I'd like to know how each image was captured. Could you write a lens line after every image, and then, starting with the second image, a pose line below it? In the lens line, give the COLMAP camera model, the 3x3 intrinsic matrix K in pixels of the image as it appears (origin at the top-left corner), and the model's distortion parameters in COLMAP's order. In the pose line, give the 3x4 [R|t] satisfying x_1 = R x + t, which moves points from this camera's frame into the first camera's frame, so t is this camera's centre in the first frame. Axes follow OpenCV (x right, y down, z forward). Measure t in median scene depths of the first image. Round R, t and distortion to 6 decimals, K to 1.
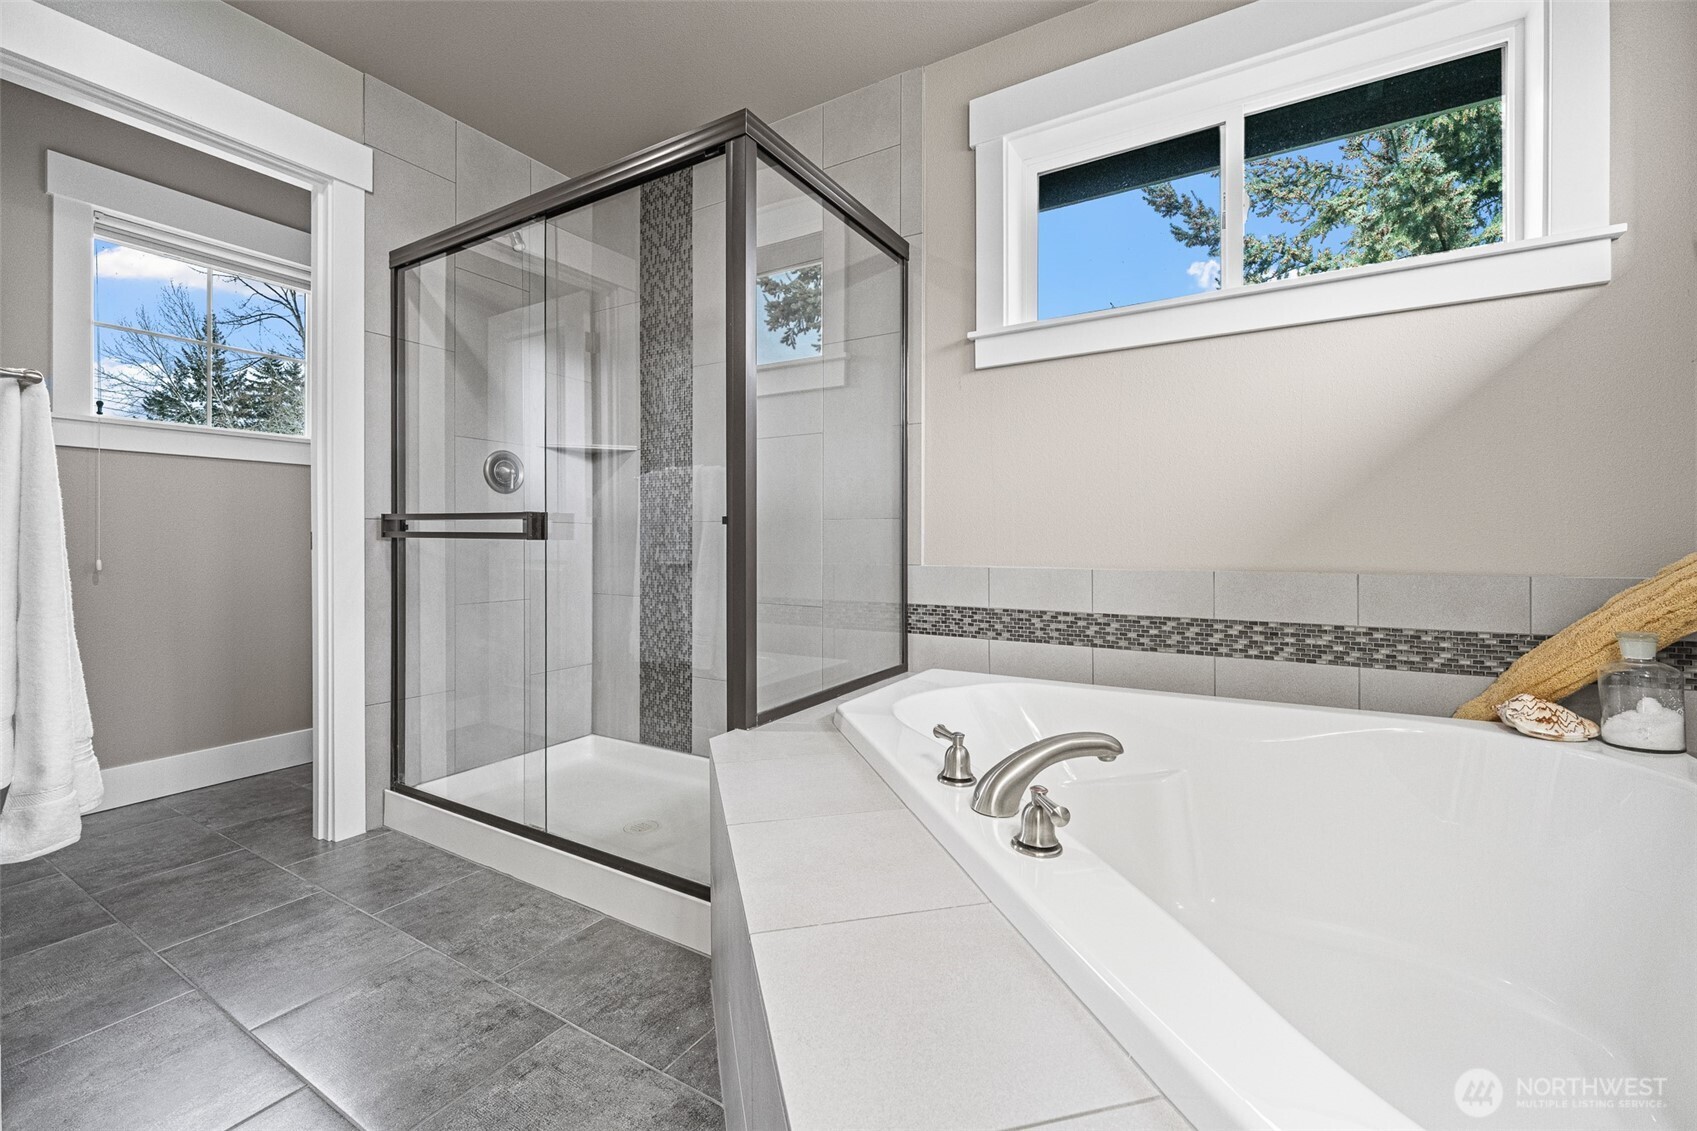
lens RADIAL K [[703.9, 0, 841.9], [0, 703.9, 535.0], [0, 0, 1]] dist [-0.001738, -0.000475]
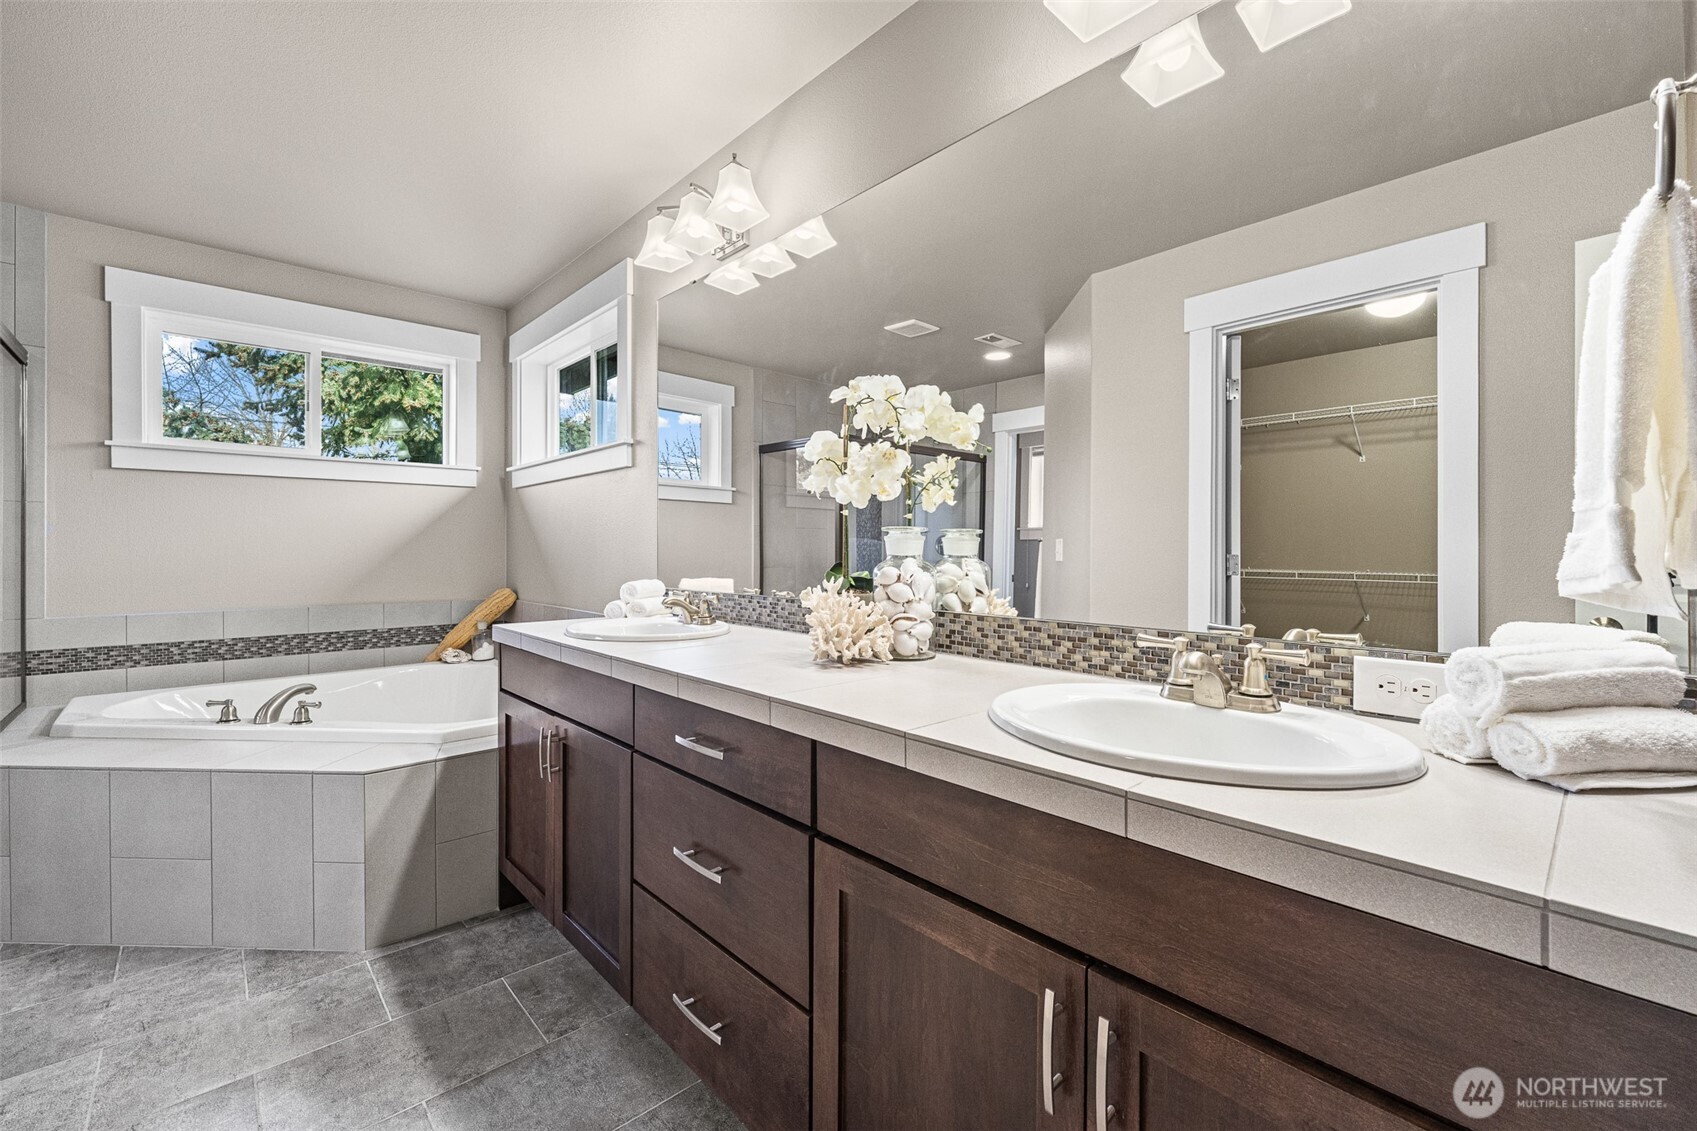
lens RADIAL K [[707.9, 0, 843.2], [0, 707.9, 559.3], [0, 0, 1]] dist [0.000596, -0.000330]
pose [[0.270831, -0.012504, 0.962546, -0.861723], [-0.011392, 0.999804, 0.016194, -0.117954], [-0.962559, -0.015351, 0.270636, -0.828317]]
